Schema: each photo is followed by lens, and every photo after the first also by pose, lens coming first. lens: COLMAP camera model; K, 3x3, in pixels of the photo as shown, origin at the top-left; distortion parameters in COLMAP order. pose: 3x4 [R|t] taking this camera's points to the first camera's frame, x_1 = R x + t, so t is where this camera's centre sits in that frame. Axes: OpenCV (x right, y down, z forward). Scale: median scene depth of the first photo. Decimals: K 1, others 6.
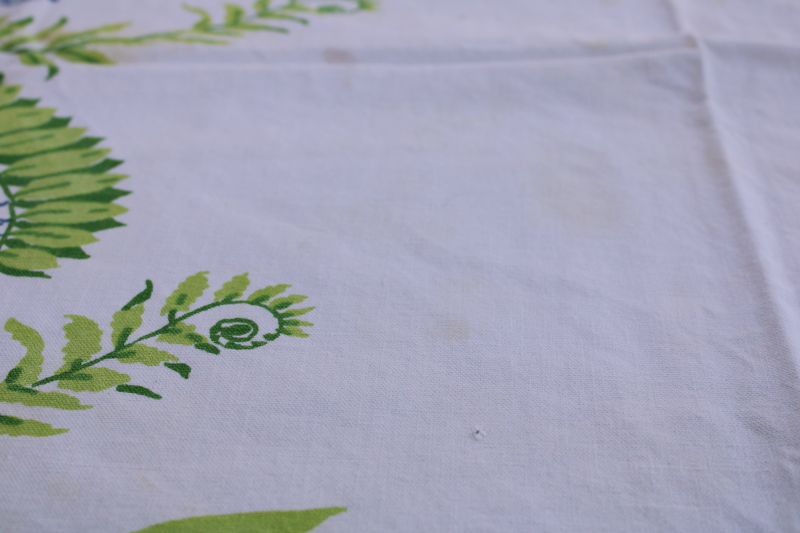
lens RADIAL K [[1279.2, 0, 400.0], [0, 1279.2, 266.5], [0, 0, 1]] dist [-0.039258, -0.047292]
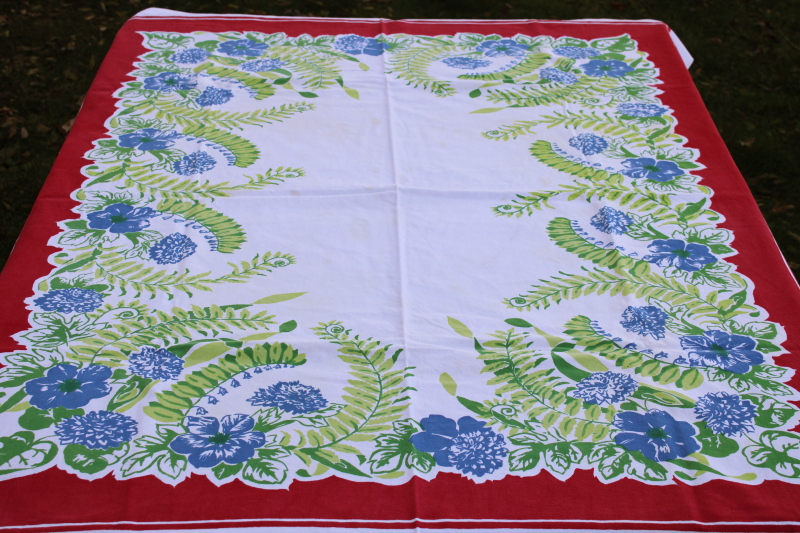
lens RADIAL K [[1279.2, 0, 400.0], [0, 1279.2, 266.5], [0, 0, 1]] dist [-0.039258, -0.047292]
pose [[0.996125, -0.022668, 0.084975, -0.067484], [0.025510, 0.999146, -0.032507, 0.163947], [-0.084165, 0.034548, 0.995853, -2.627706]]
